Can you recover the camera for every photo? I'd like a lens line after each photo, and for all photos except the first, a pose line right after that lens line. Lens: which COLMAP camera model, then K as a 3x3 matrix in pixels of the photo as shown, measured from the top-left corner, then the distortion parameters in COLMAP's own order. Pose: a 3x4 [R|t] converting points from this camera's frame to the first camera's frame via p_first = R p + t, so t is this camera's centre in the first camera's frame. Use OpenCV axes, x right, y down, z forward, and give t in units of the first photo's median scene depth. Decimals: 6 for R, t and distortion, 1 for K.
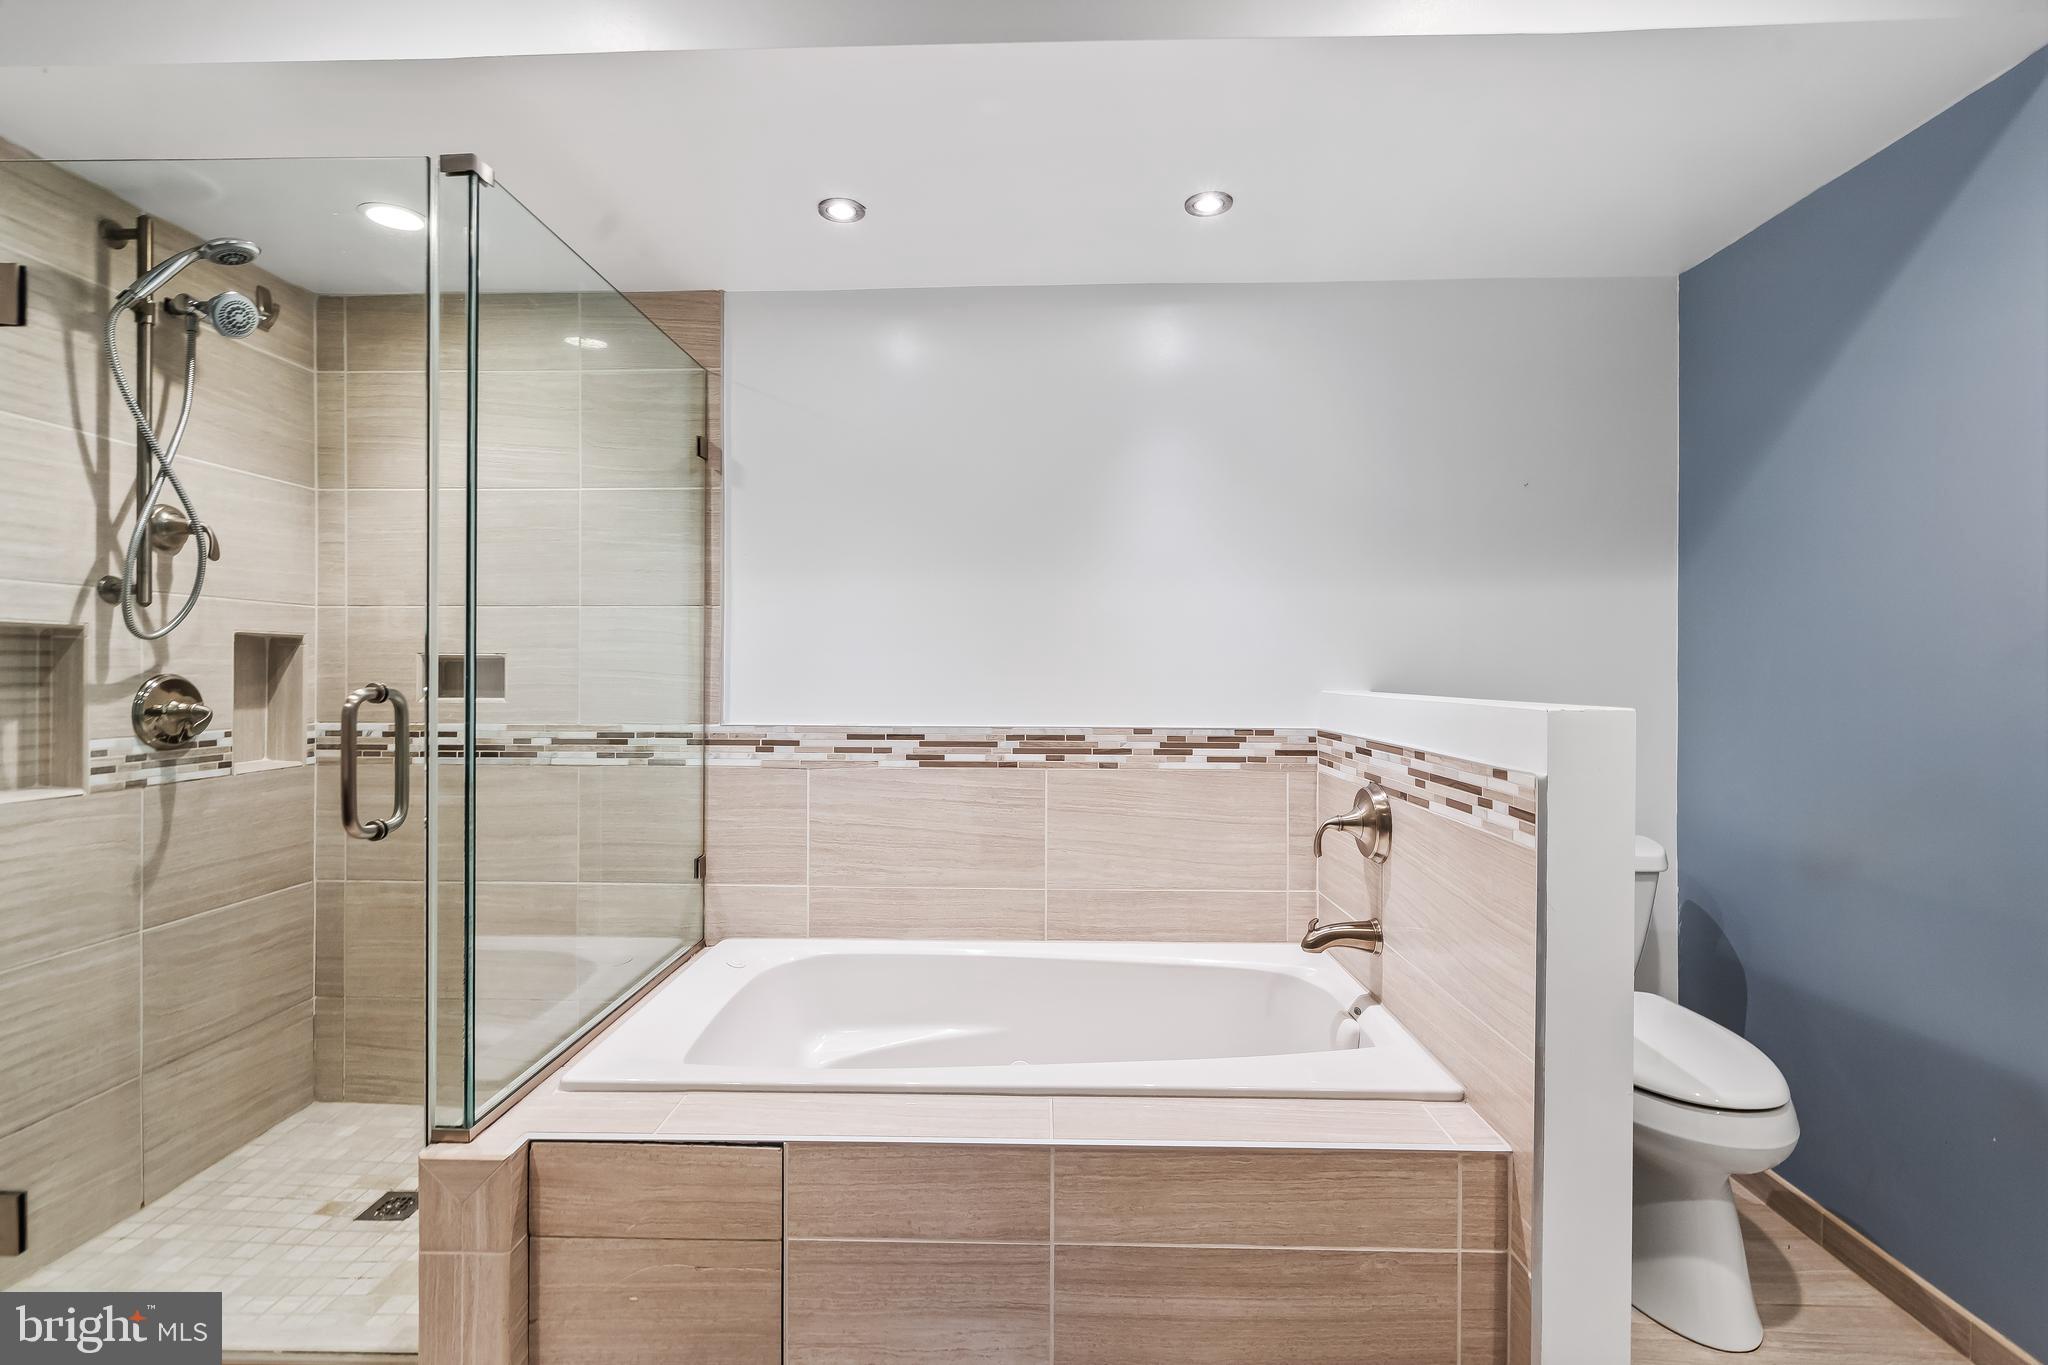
lens RADIAL K [[937.2, 0, 1032.9], [0, 937.2, 674.0], [0, 0, 1]] dist [-0.002879, 0.002517]
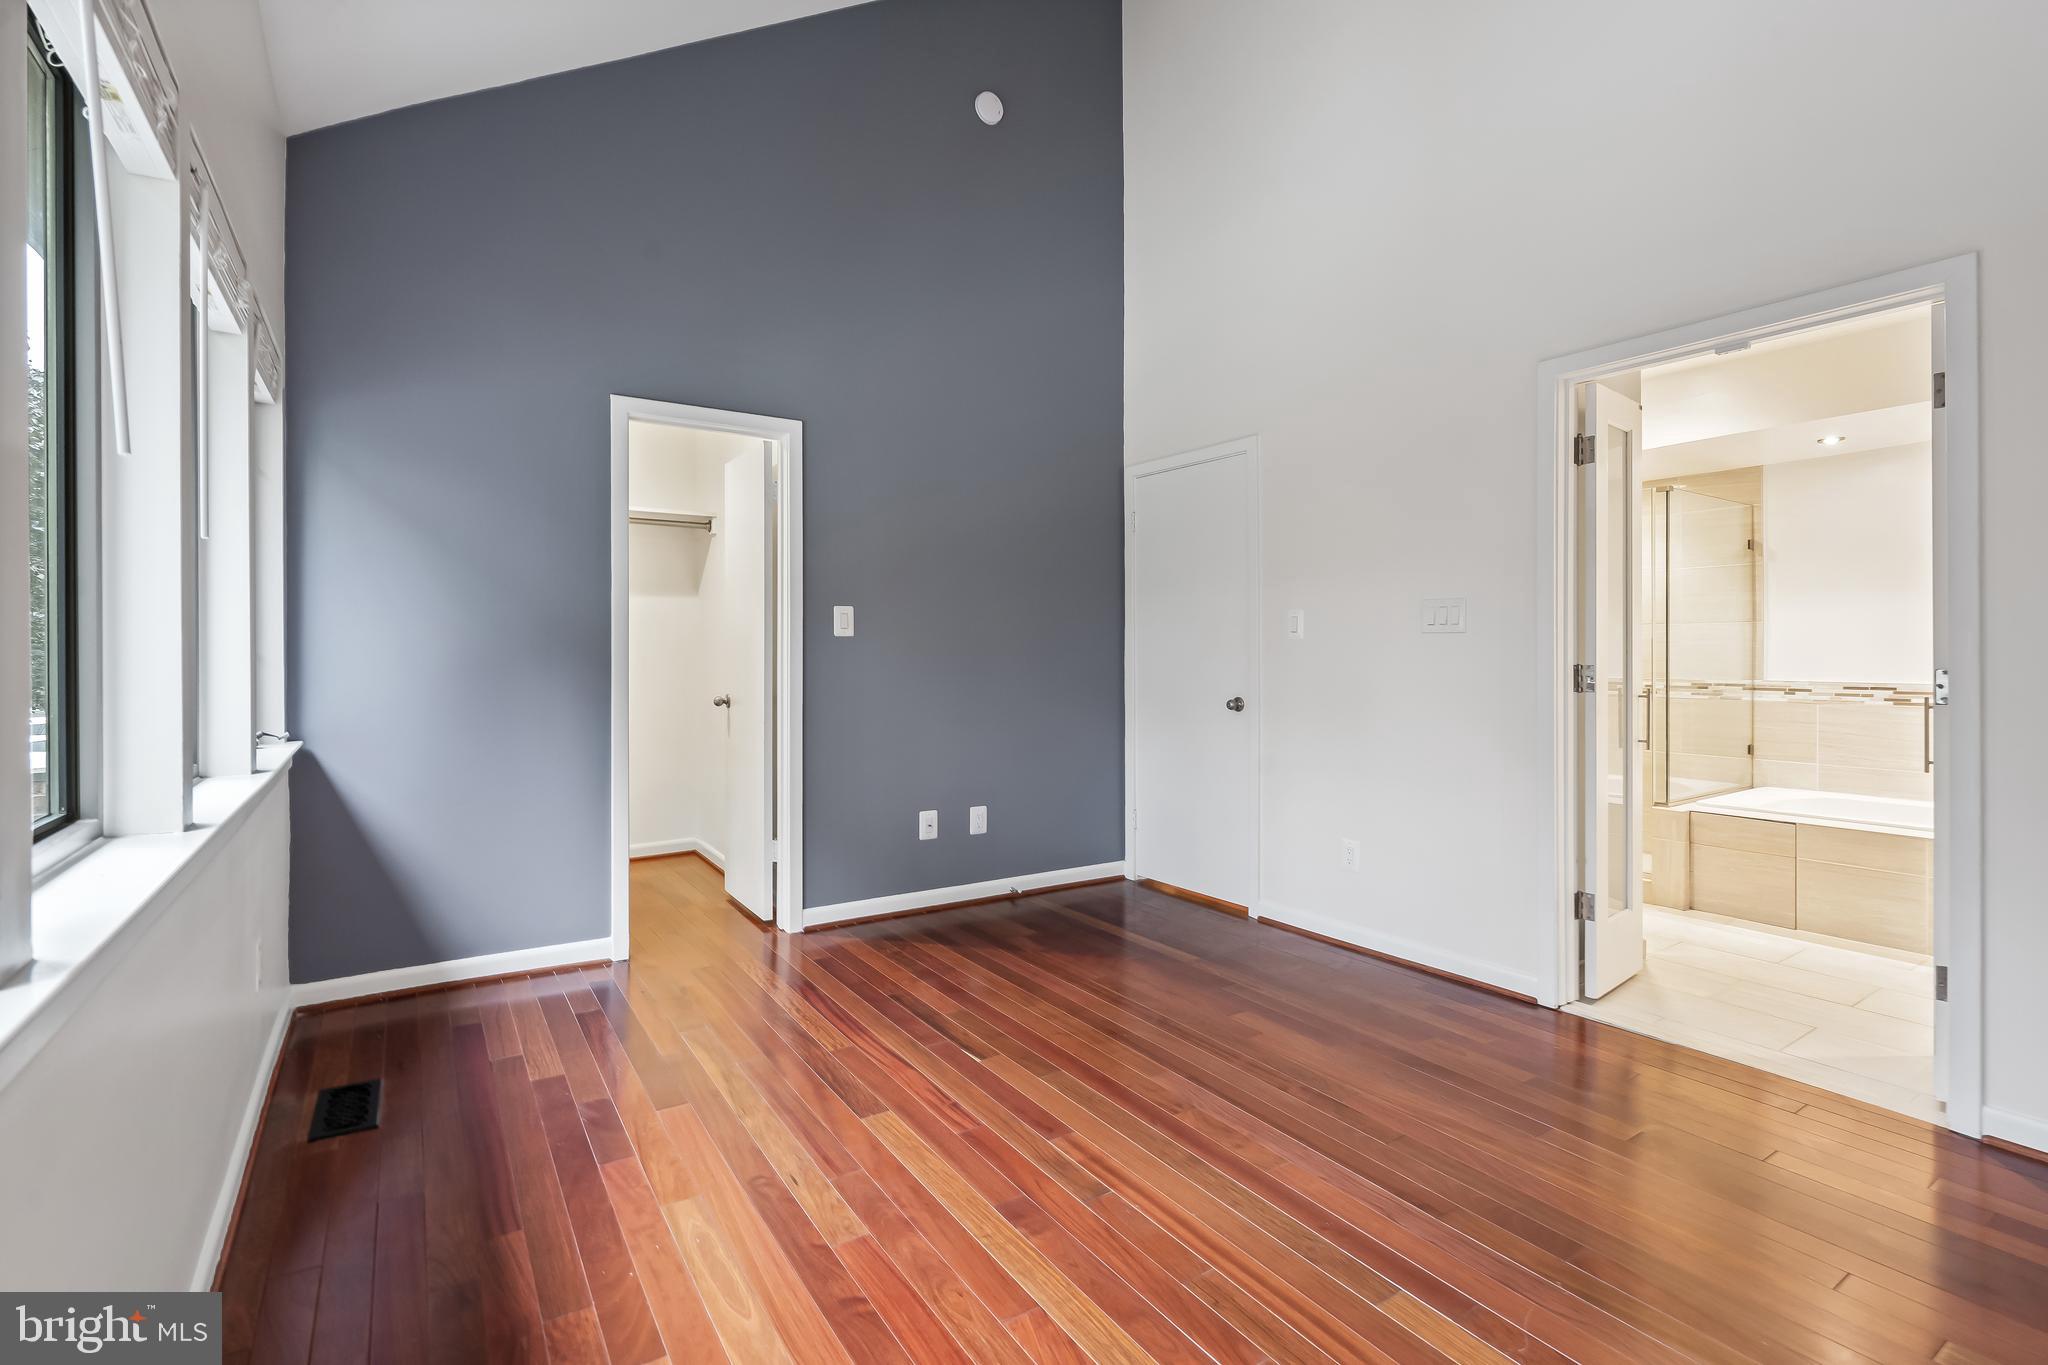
lens RADIAL K [[937.2, 0, 1029.3], [0, 937.2, 655.1], [0, 0, 1]] dist [-0.002879, 0.002517]
pose [[0.564629, -0.003876, -0.825336, 0.441354], [0.002565, 0.999992, -0.002942, 0.001809], [0.825341, -0.000455, 0.564635, -1.445707]]
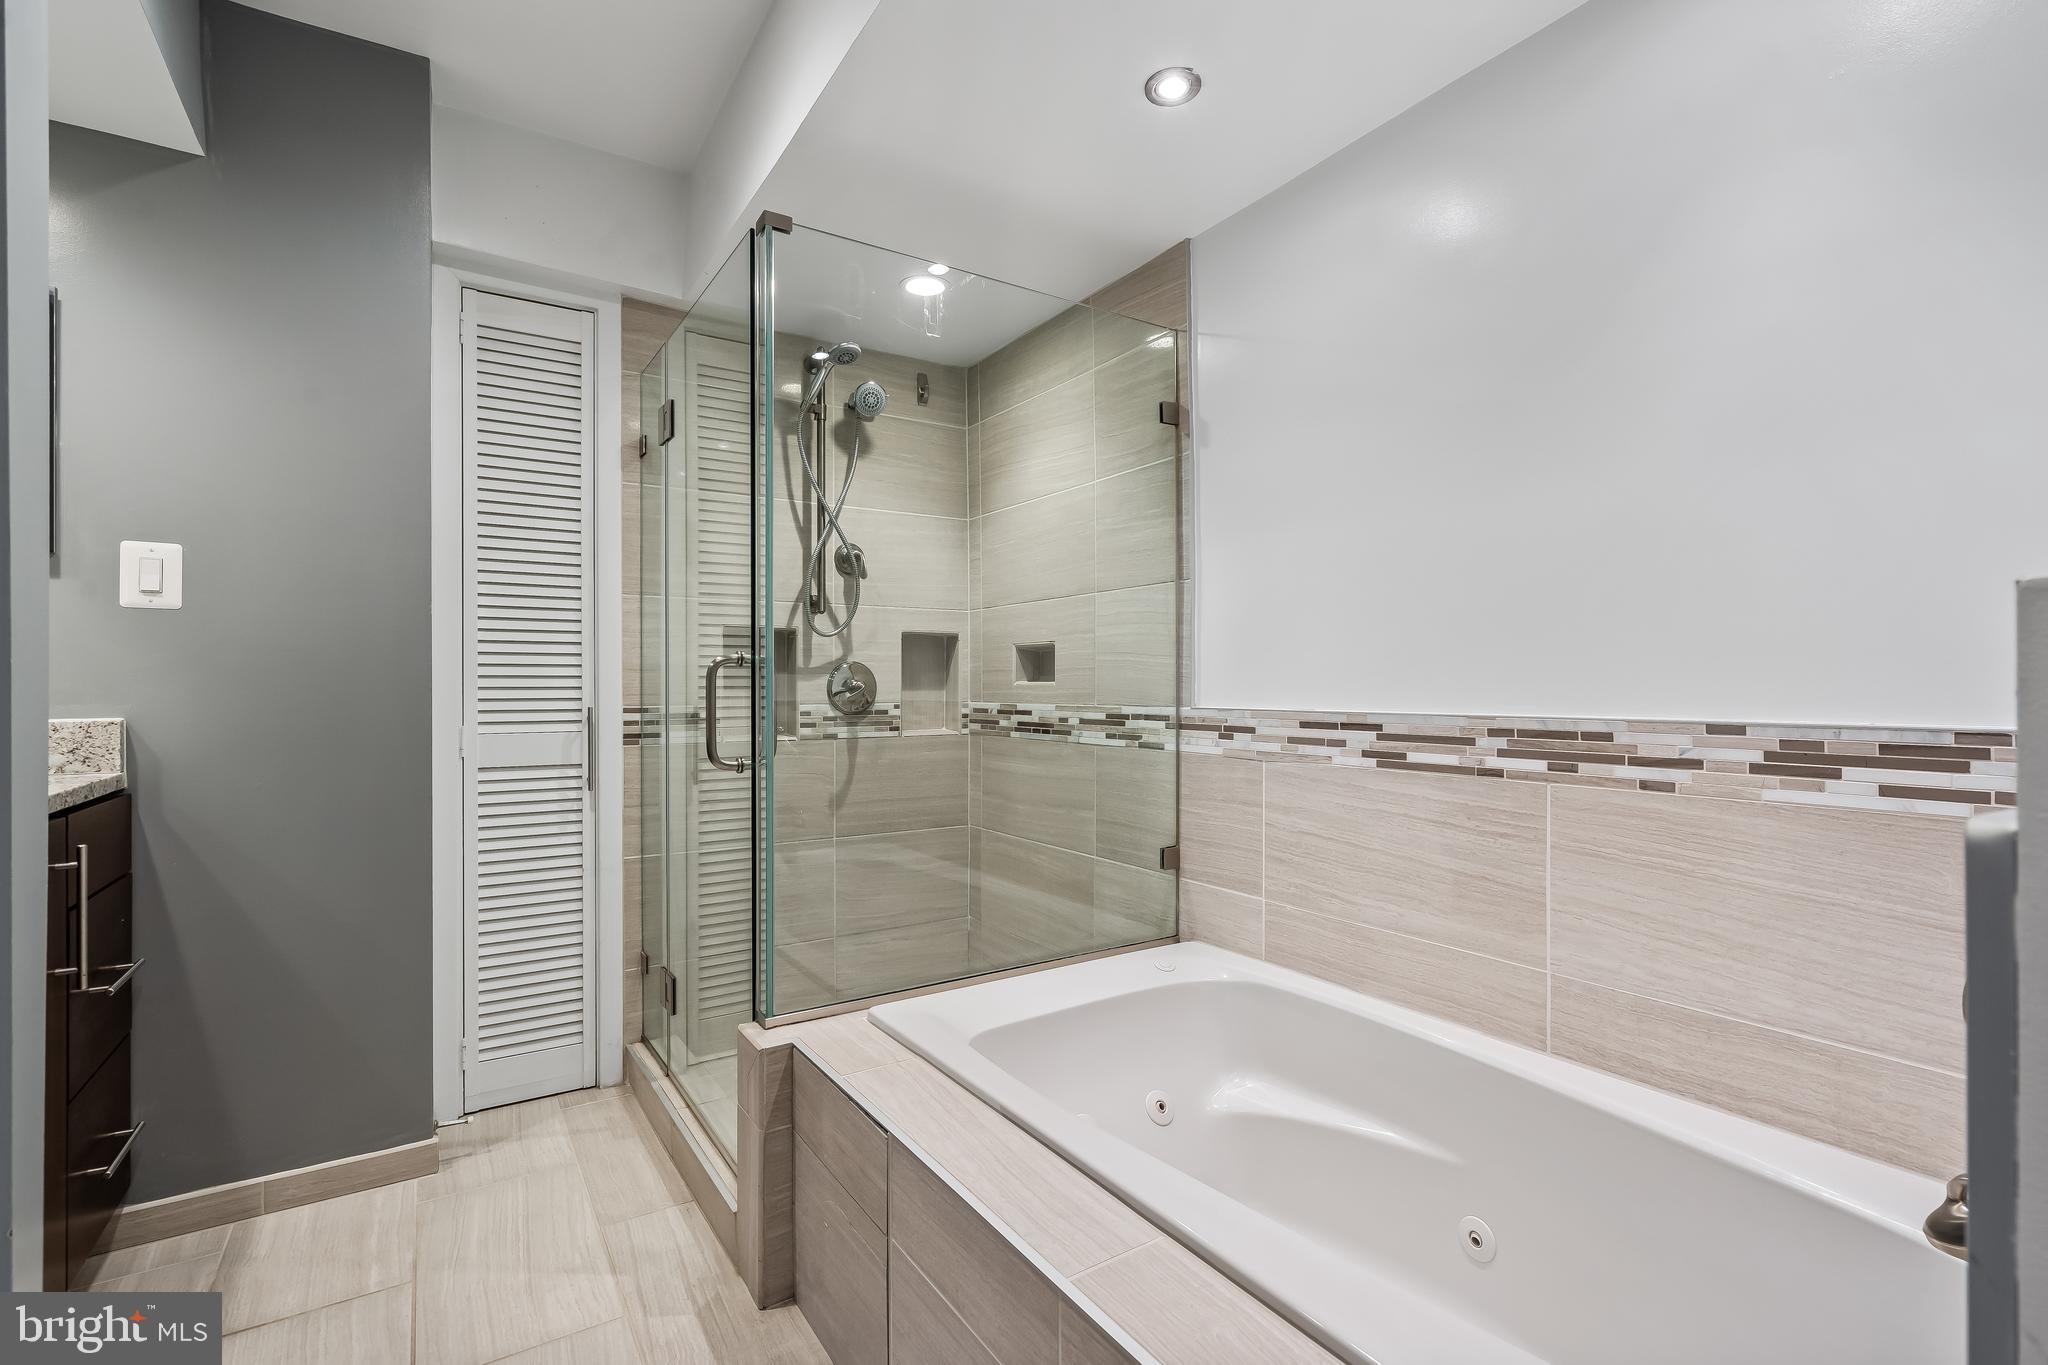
lens RADIAL K [[937.2, 0, 1022.4], [0, 937.2, 686.3], [0, 0, 1]] dist [-0.002879, 0.002517]
pose [[0.562940, -0.004978, -0.826483, 0.340227], [0.000241, 0.999983, -0.005859, 0.038883], [0.826498, 0.003099, 0.562931, 0.345343]]
